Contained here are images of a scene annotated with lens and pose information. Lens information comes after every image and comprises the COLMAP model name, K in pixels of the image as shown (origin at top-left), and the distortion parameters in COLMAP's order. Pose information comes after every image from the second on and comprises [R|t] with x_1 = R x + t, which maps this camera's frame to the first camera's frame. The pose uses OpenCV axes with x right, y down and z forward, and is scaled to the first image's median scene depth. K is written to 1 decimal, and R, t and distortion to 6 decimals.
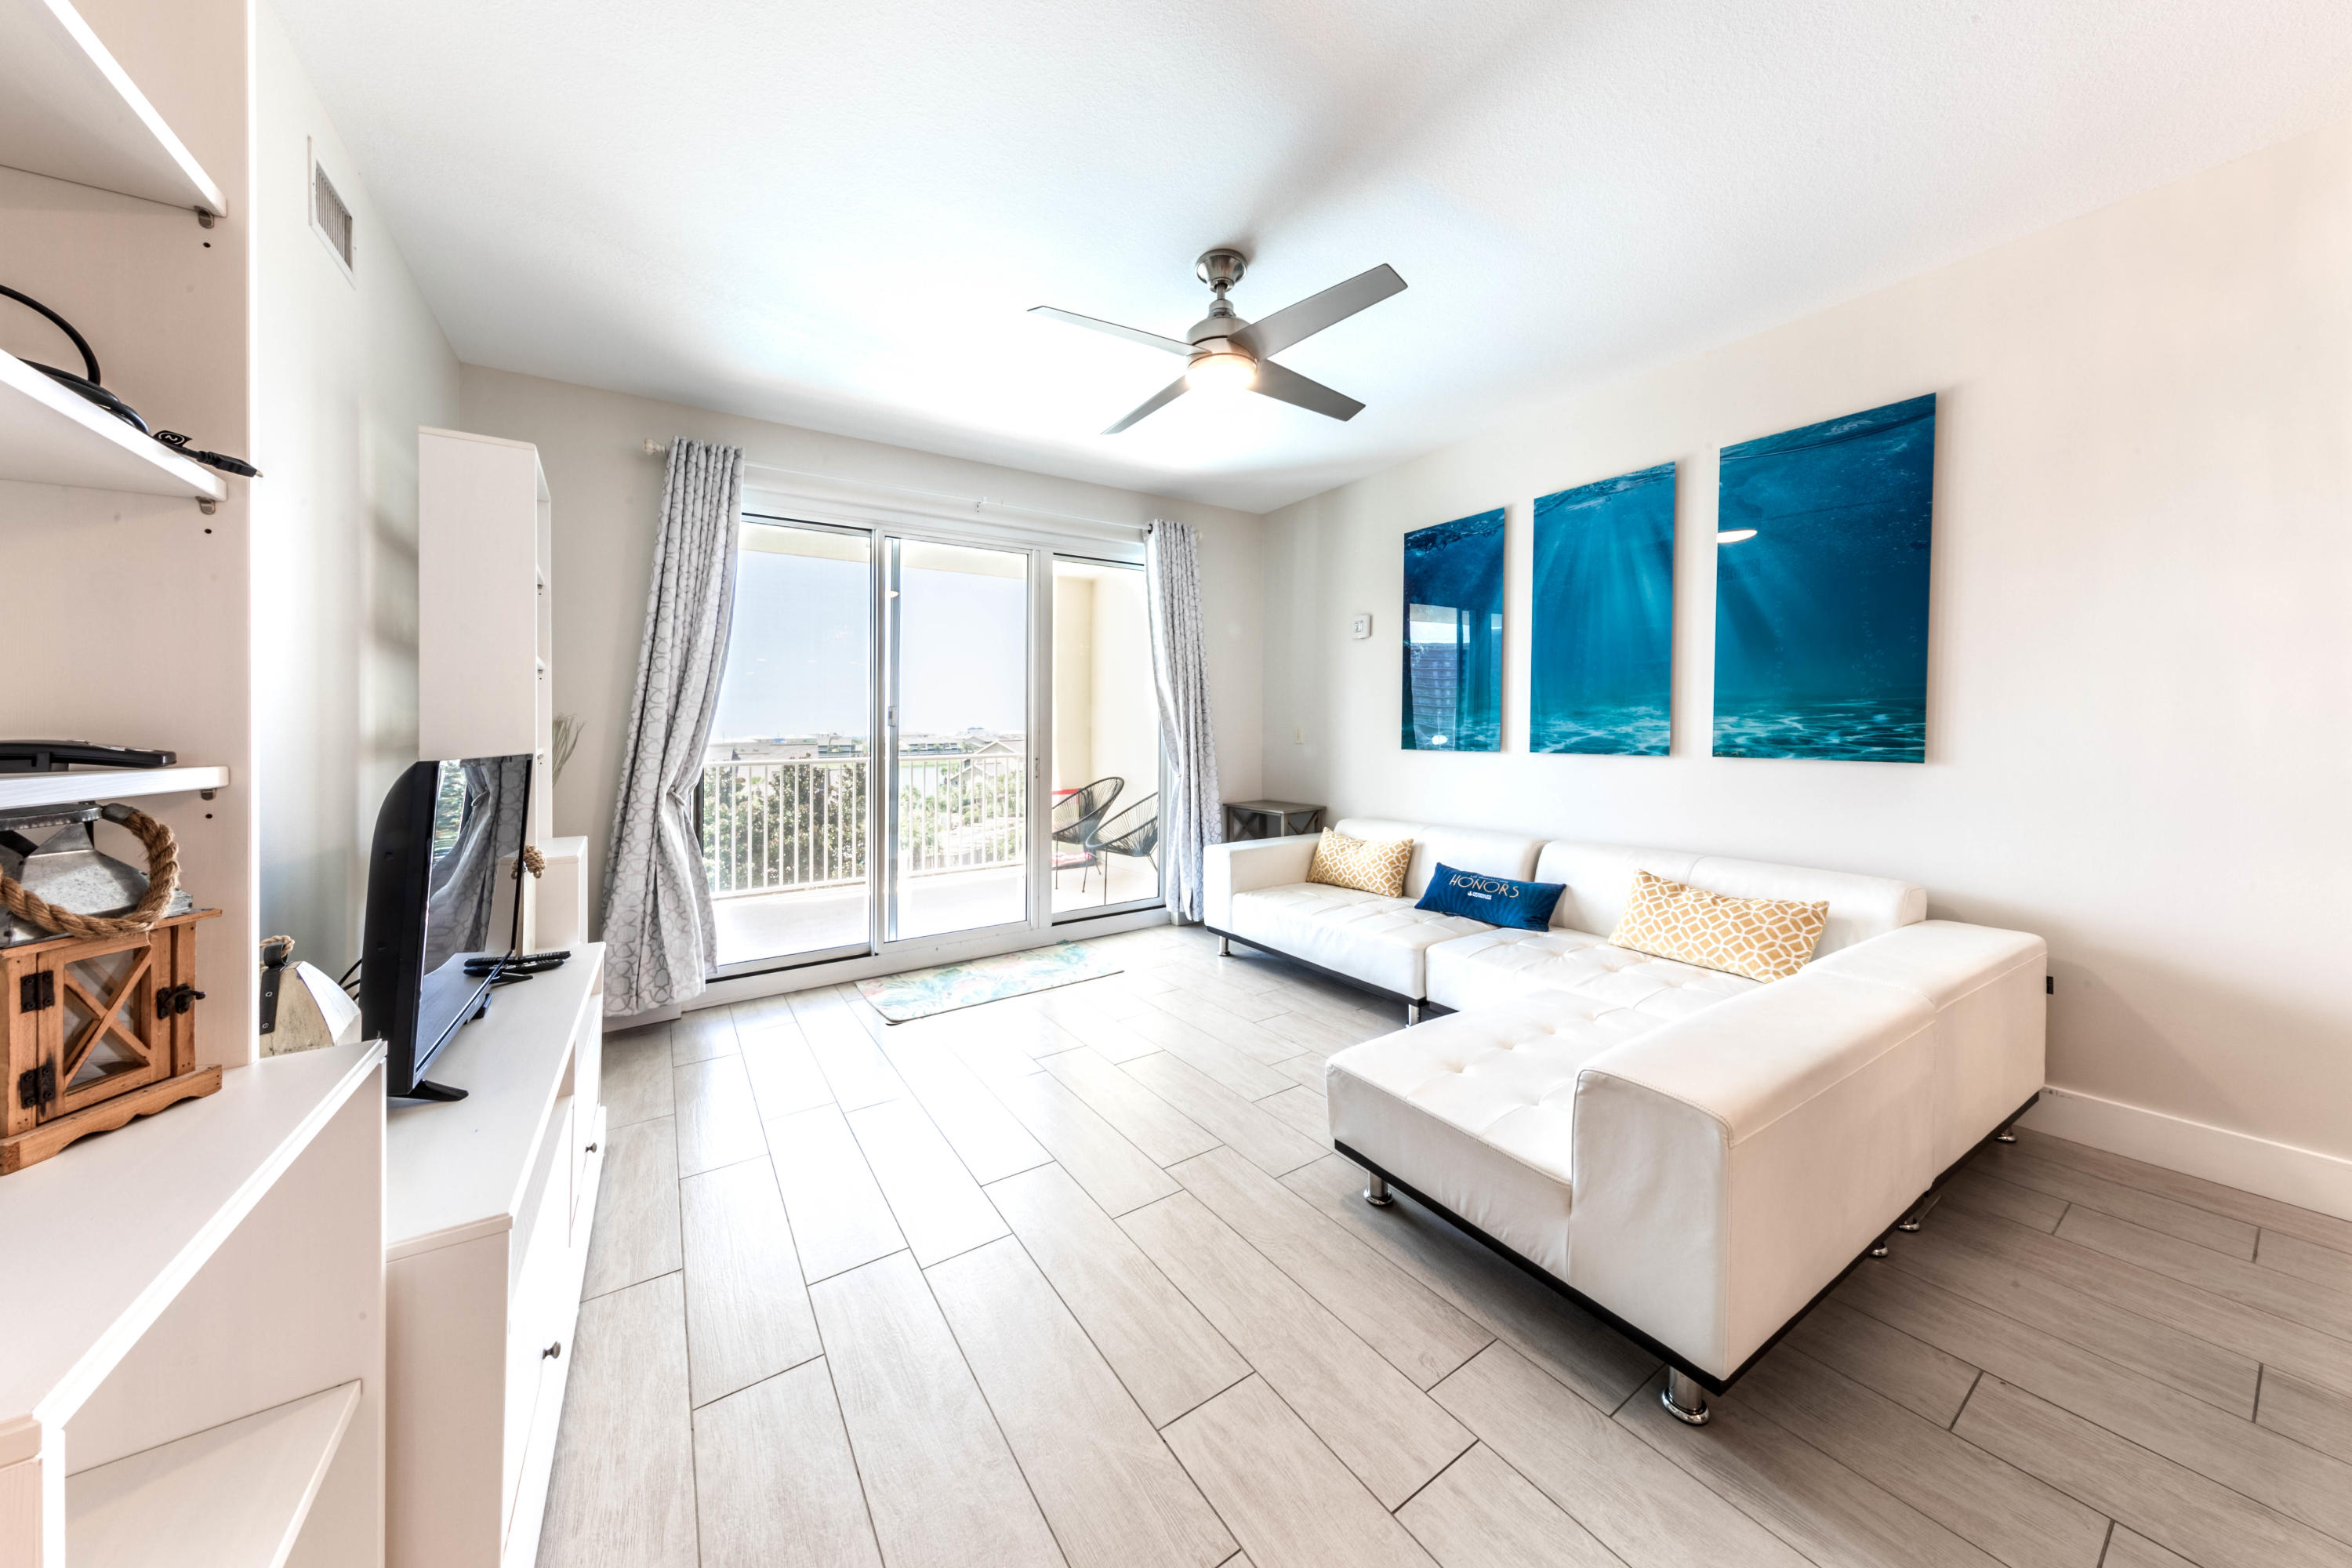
lens RADIAL K [[752.4, 0, 1144.7], [0, 752.4, 738.4], [0, 0, 1]] dist [0.009452, -0.000036]
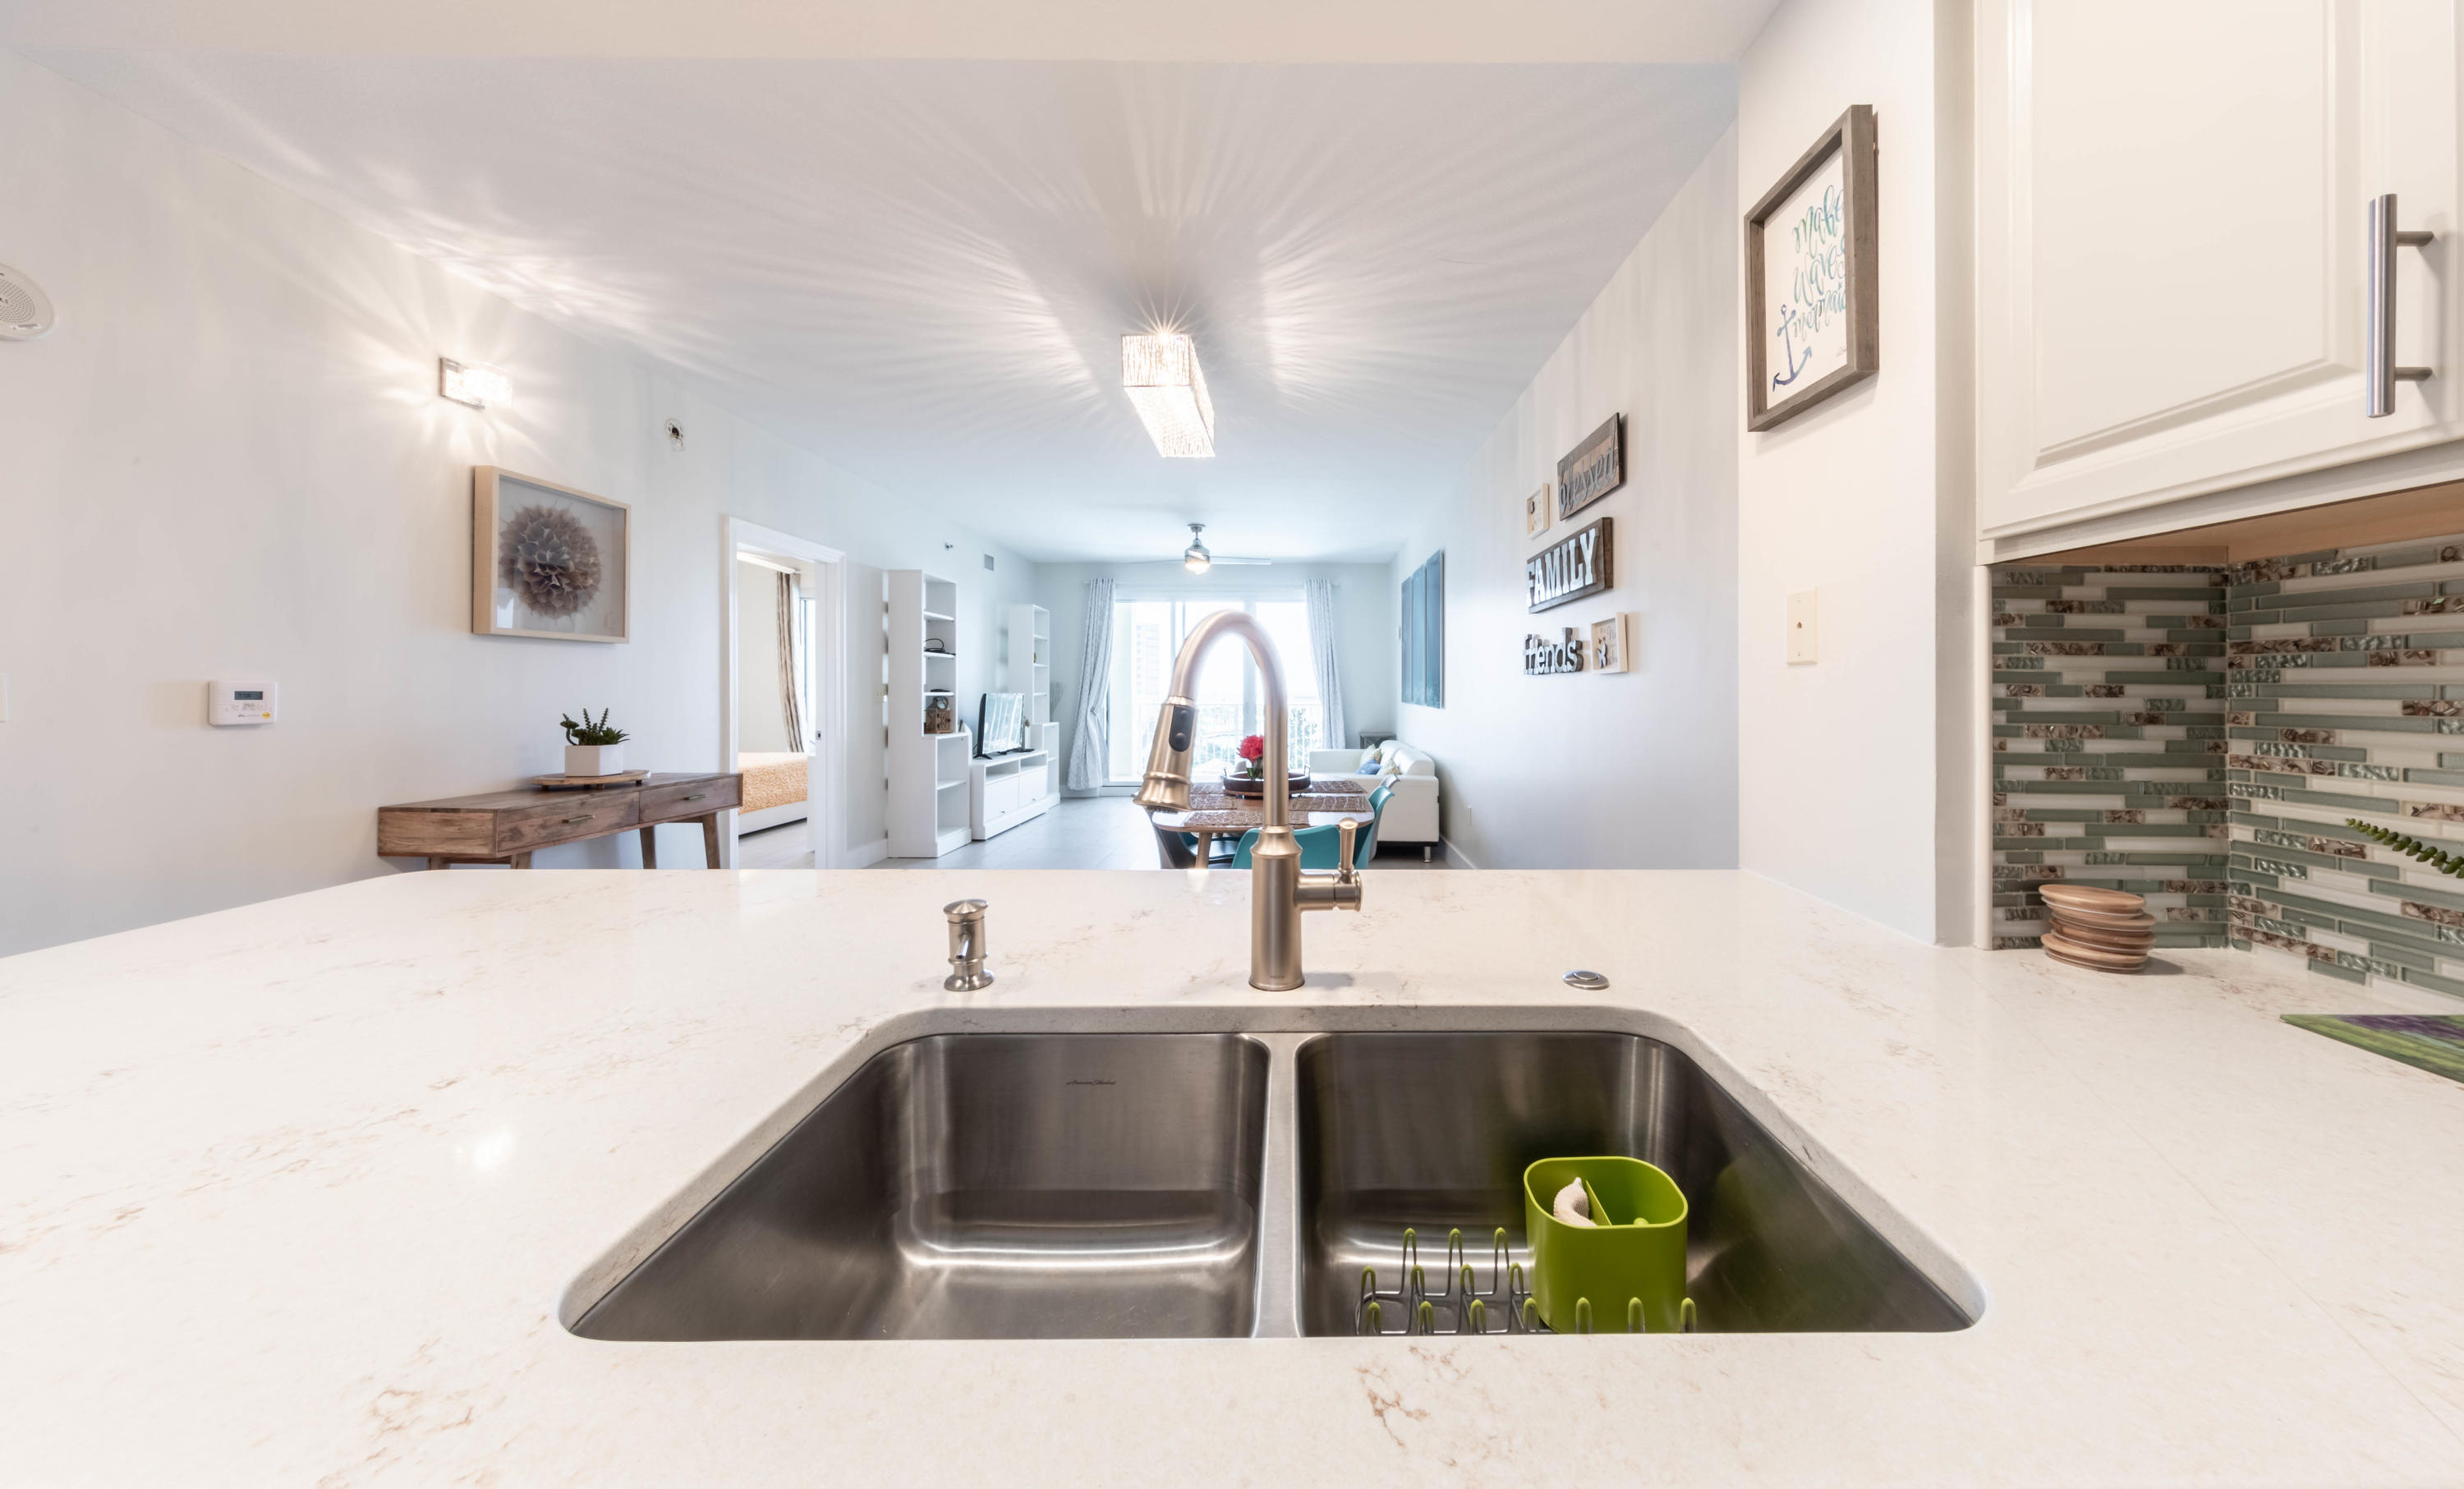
lens RADIAL K [[820.2, 0, 1305.2], [0, 820.2, 695.6], [0, 0, 1]] dist [0.002694, 0.000152]
pose [[0.839234, 0.018160, -0.543468, 1.336199], [-0.017744, 0.999825, 0.006008, -0.010130], [0.543481, 0.004601, 0.839409, -0.859363]]
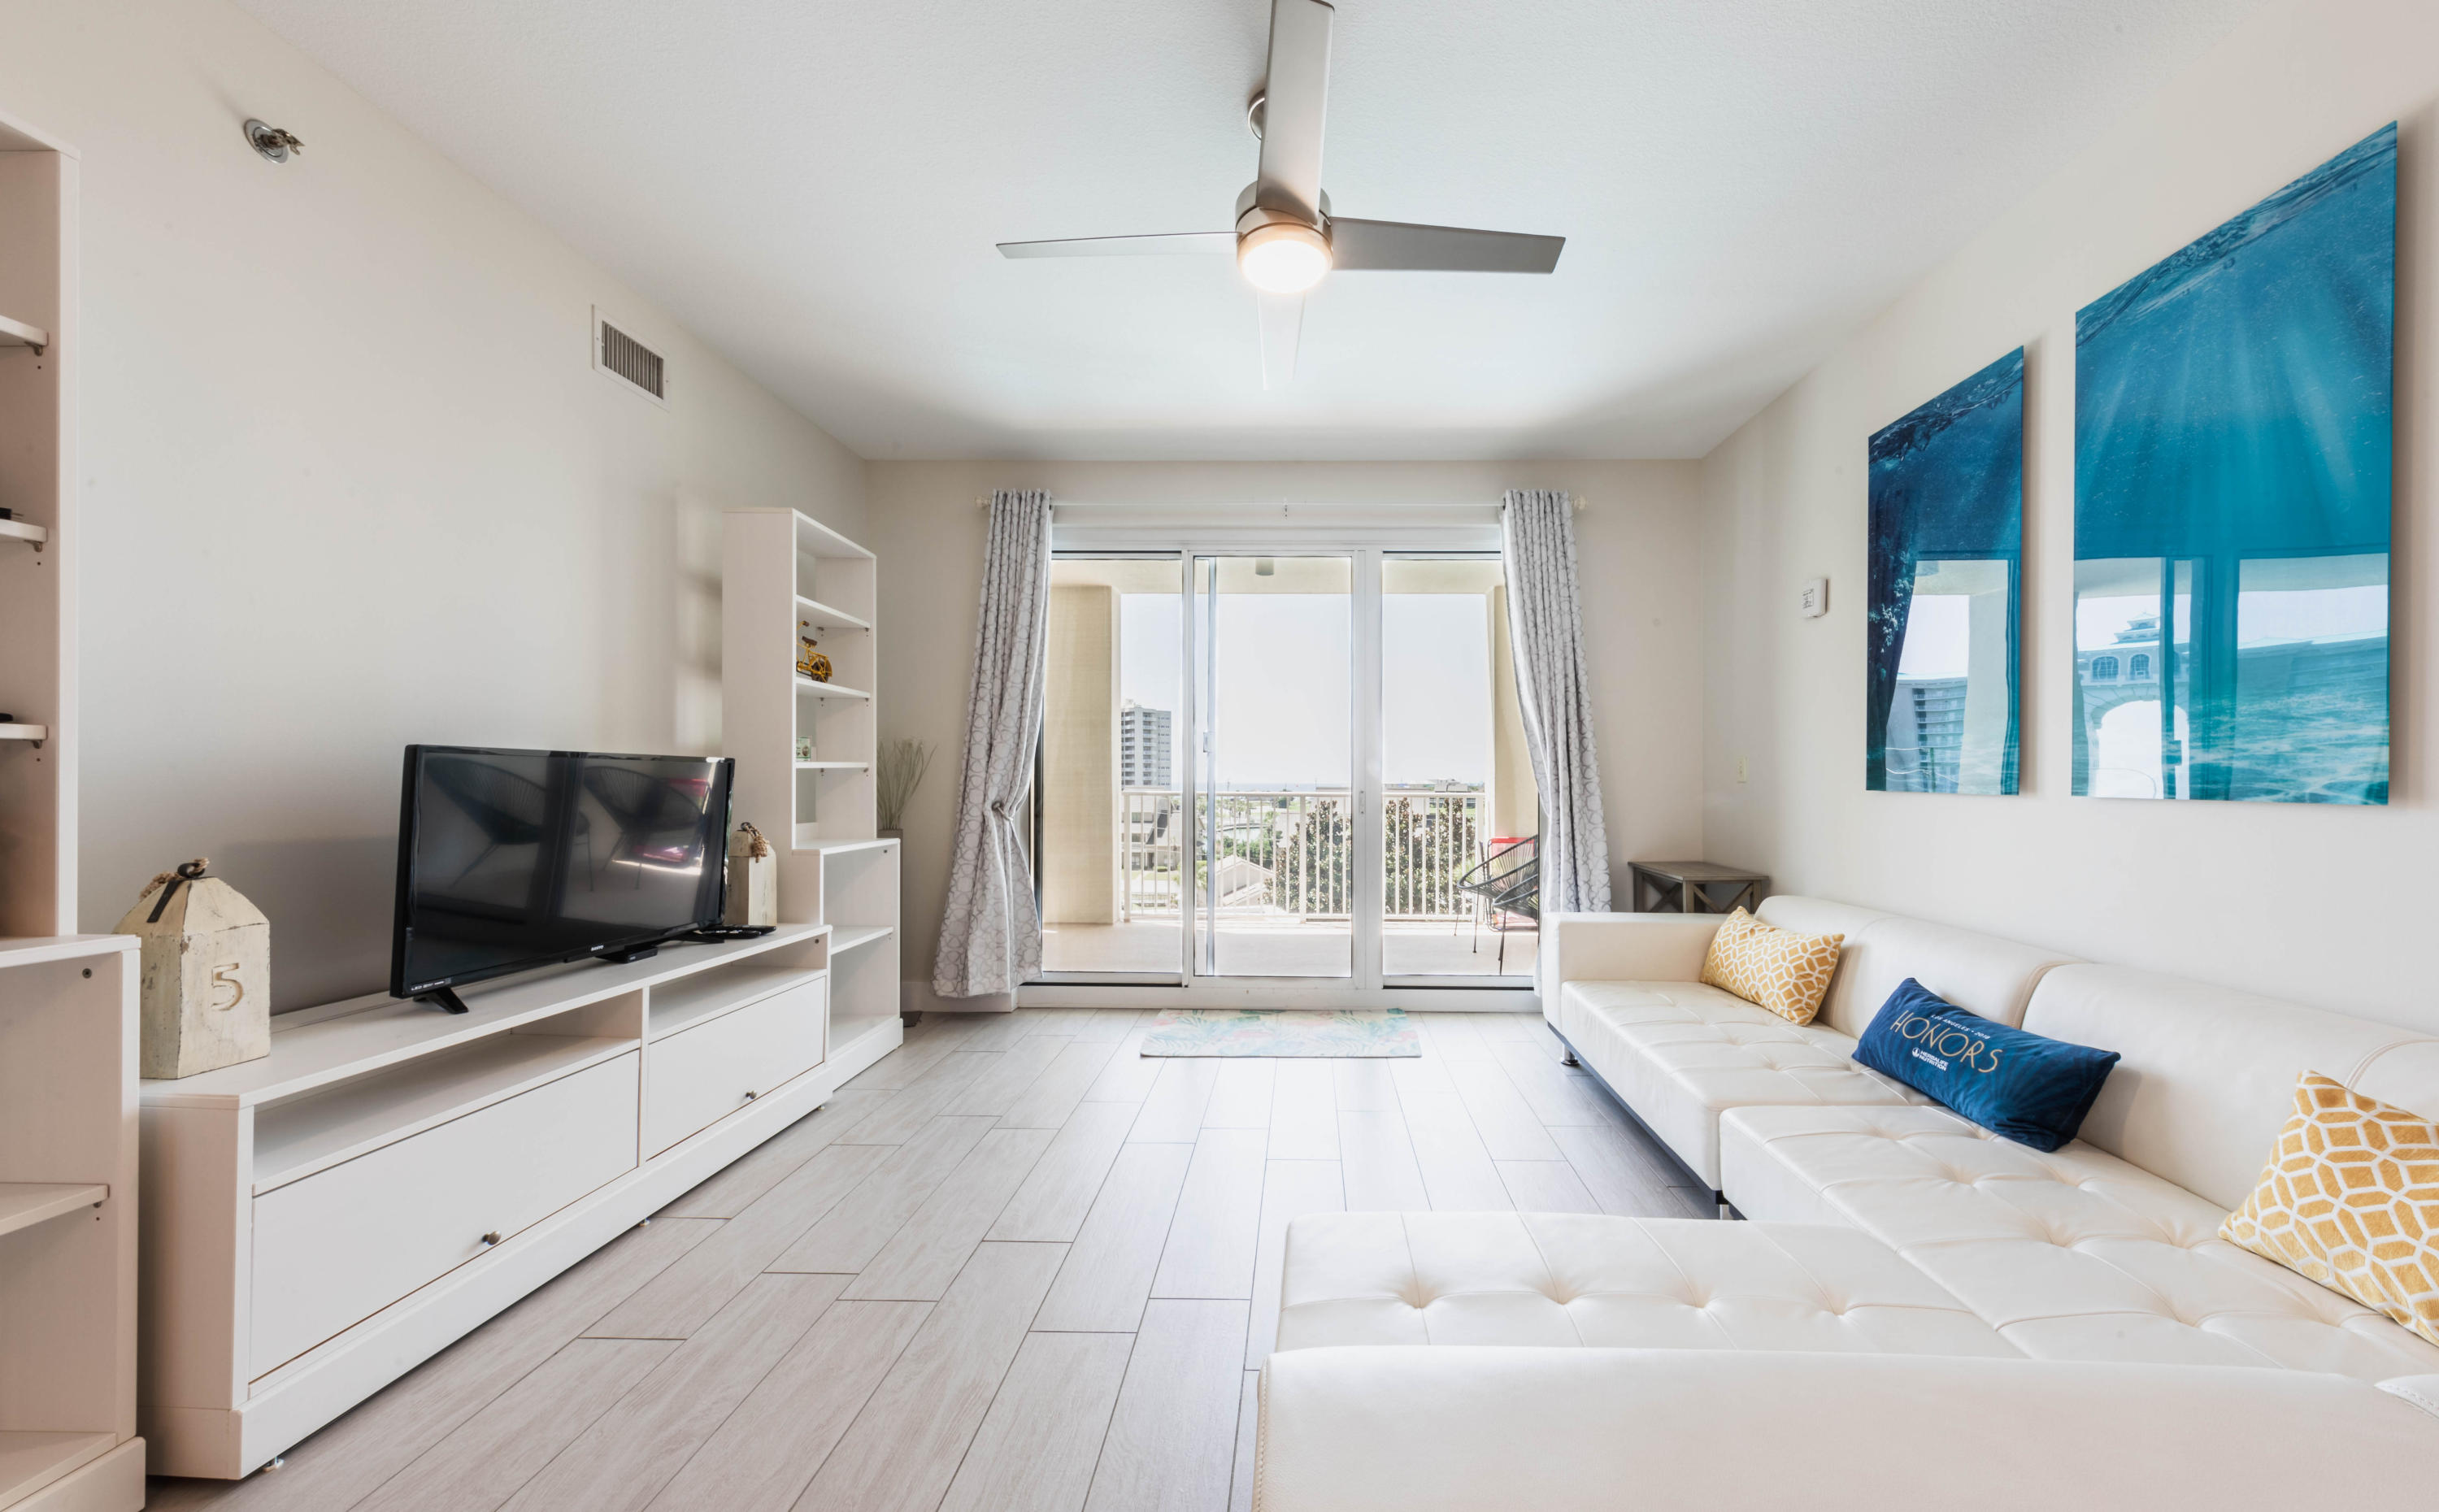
lens RADIAL K [[801.8, 0, 1307.0], [0, 801.8, 775.1], [0, 0, 1]] dist [0.005098, -0.000447]
pose [[0.834793, 0.013630, -0.550395, 0.351632], [-0.021911, 0.999724, -0.008477, 0.019558], [0.550127, 0.019136, 0.834862, 0.223308]]
